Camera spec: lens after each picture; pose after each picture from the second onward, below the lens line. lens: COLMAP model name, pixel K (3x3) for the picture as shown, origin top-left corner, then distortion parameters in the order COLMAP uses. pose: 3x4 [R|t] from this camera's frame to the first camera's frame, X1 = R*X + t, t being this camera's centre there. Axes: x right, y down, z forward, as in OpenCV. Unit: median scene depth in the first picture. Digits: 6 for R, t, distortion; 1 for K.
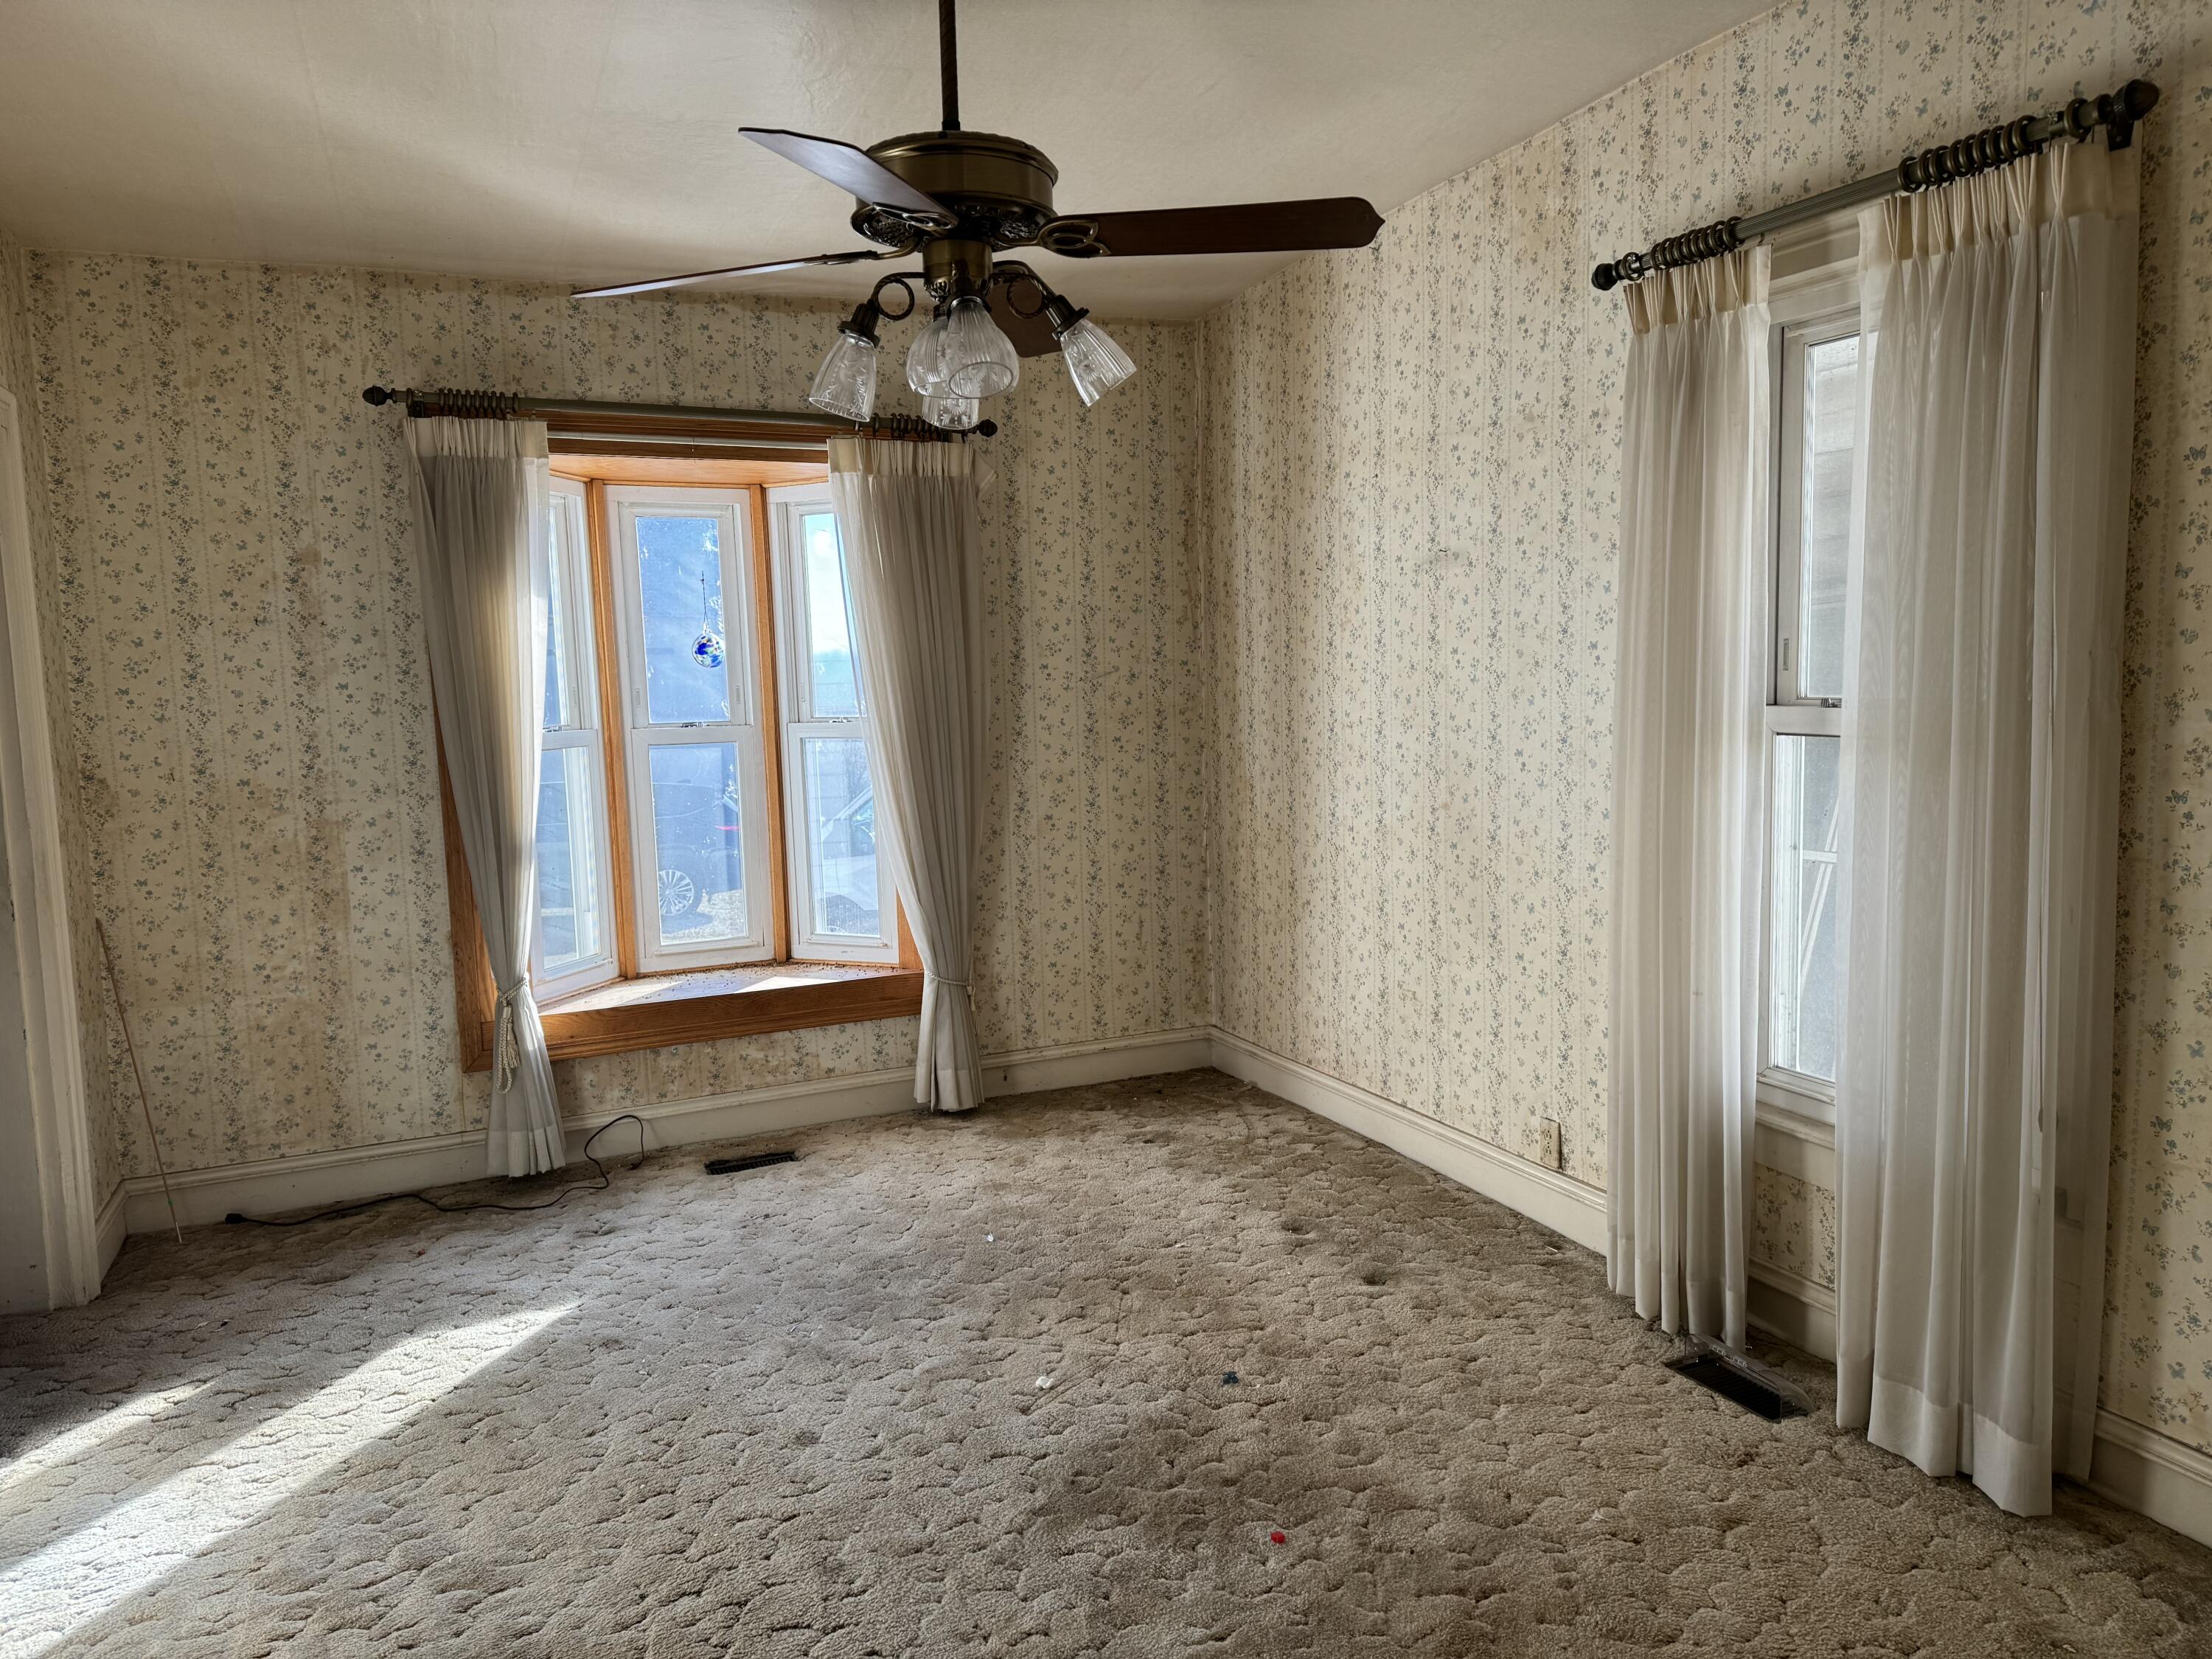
lens RADIAL K [[1591.4, 0, 1106.0], [0, 1591.4, 829.5], [0, 0, 1]] dist [0.152224, -0.223830]
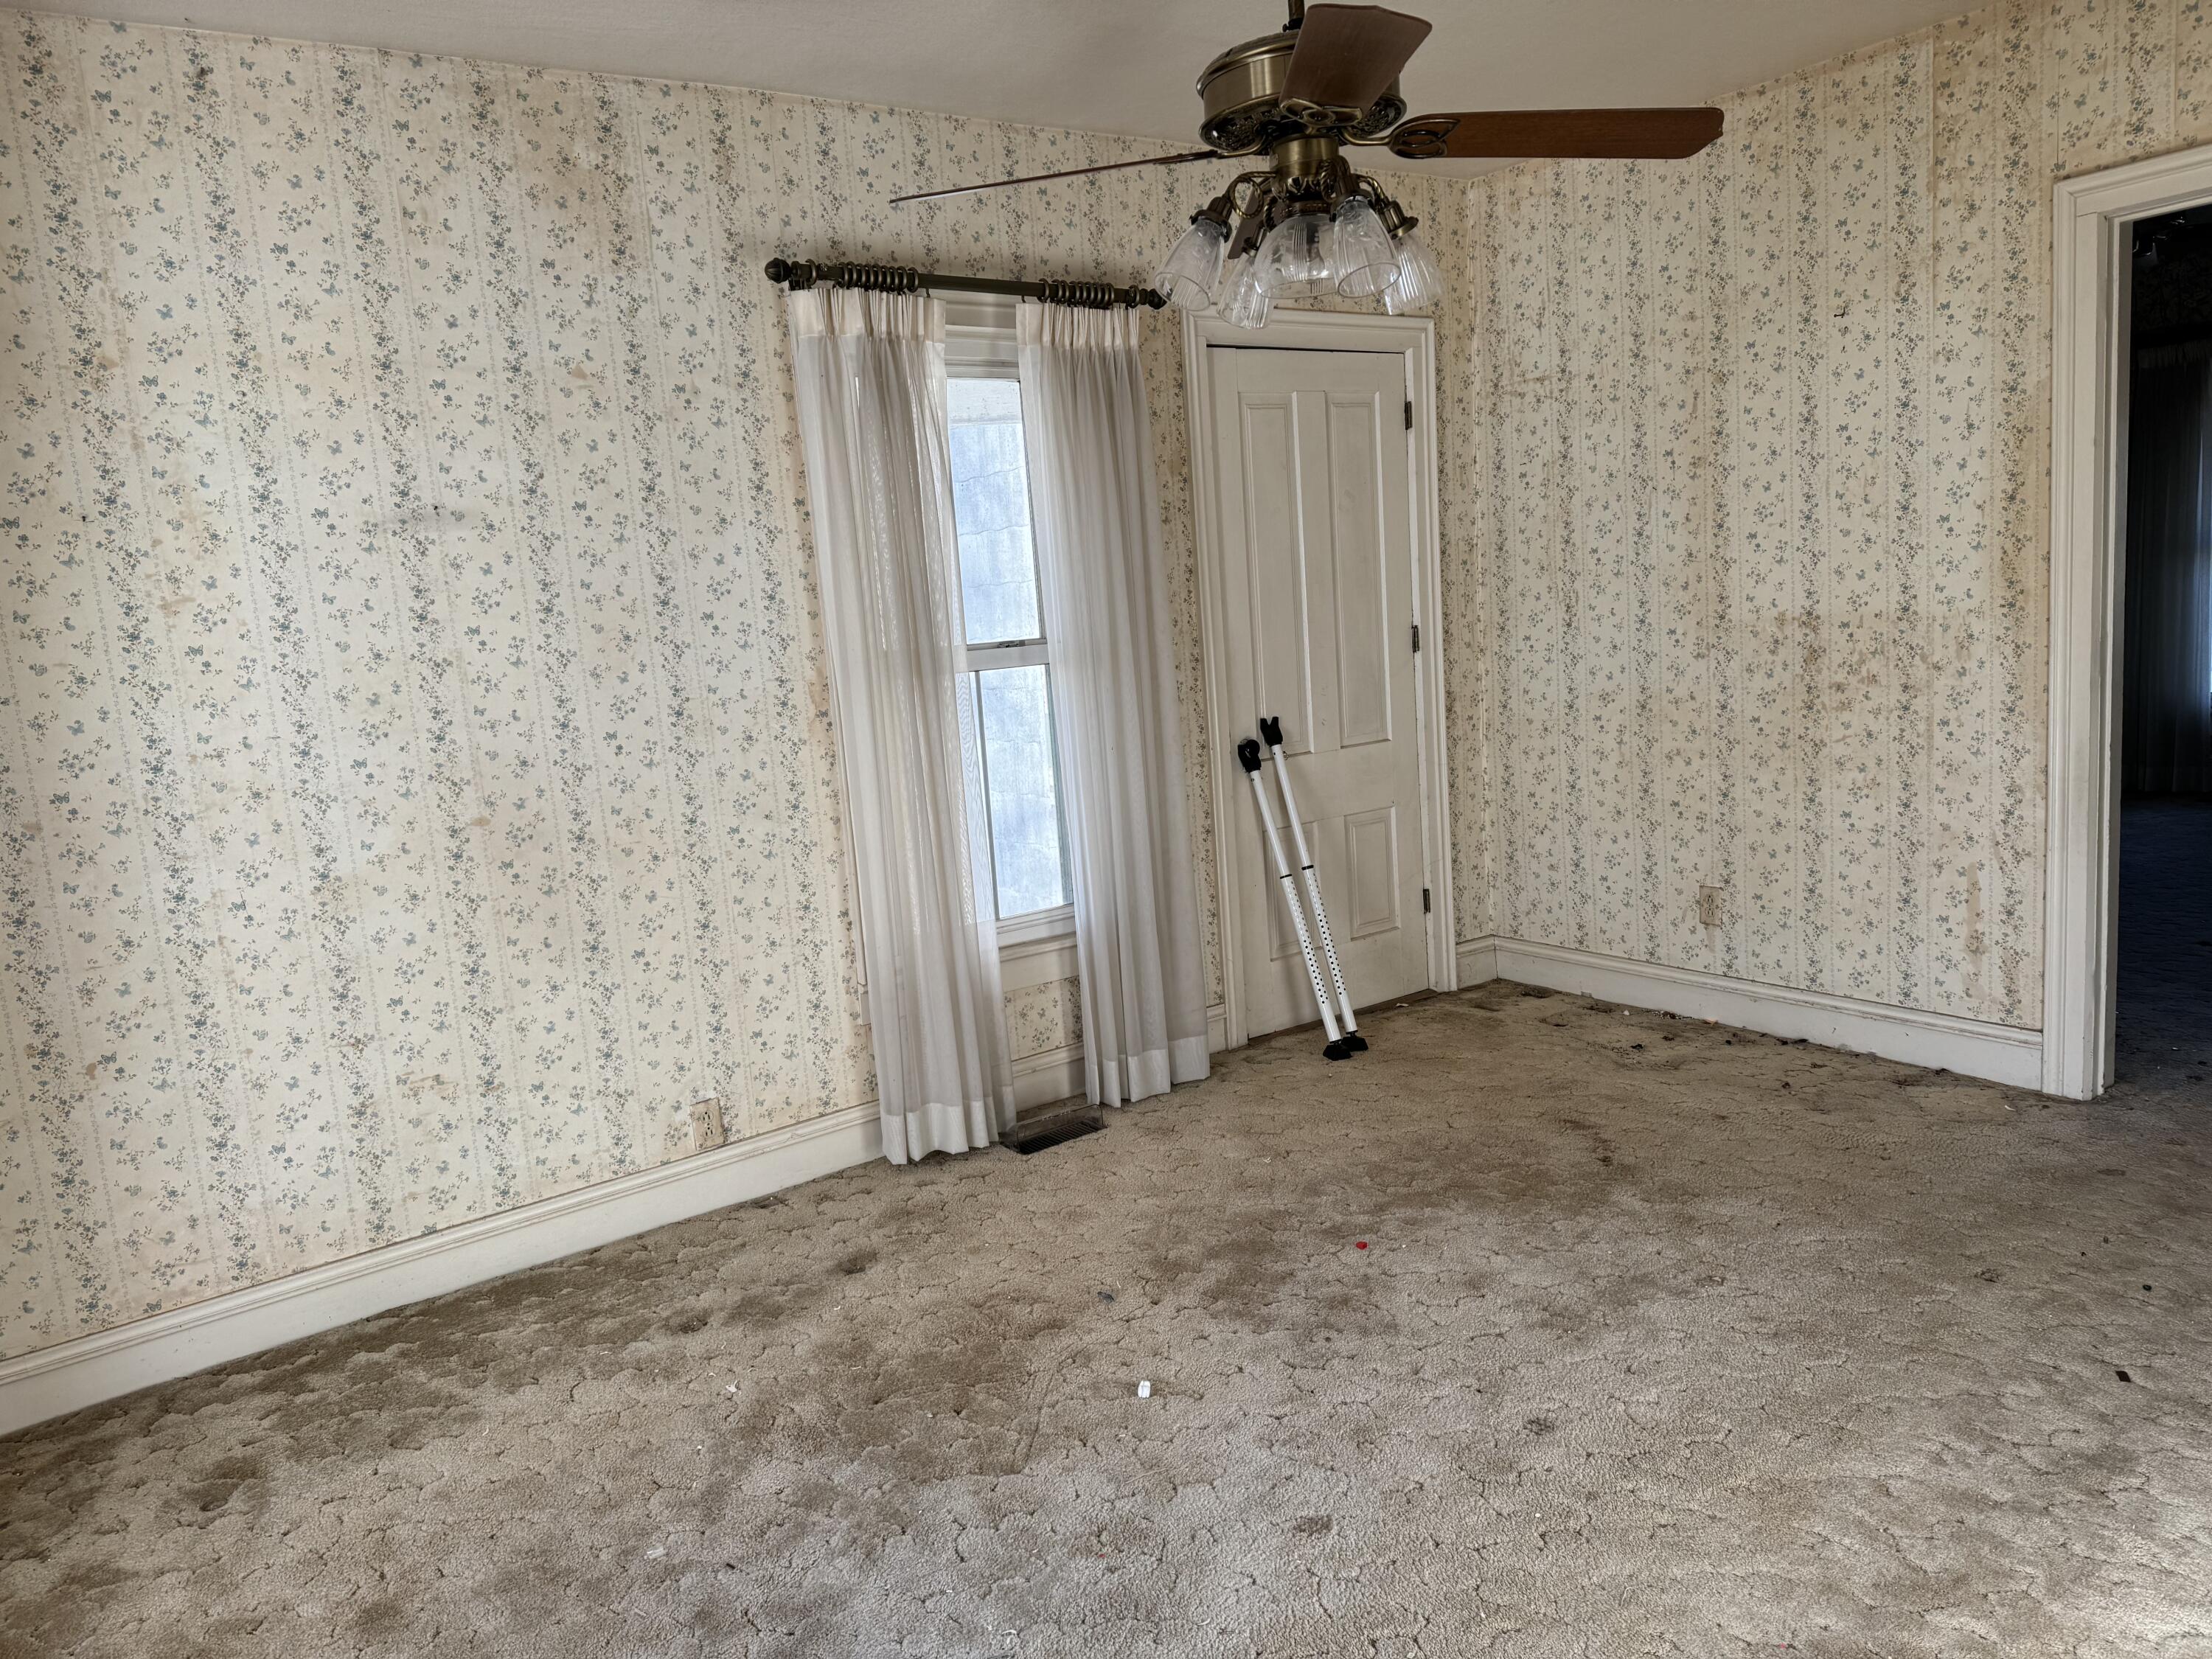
lens RADIAL K [[1591.4, 0, 1106.0], [0, 1591.4, 829.5], [0, 0, 1]] dist [0.152224, -0.223830]
pose [[-0.242454, -0.092267, 0.965766, -0.734336], [0.183426, 0.973153, 0.139022, -0.074435], [-0.952665, 0.210853, -0.219020, 0.971234]]
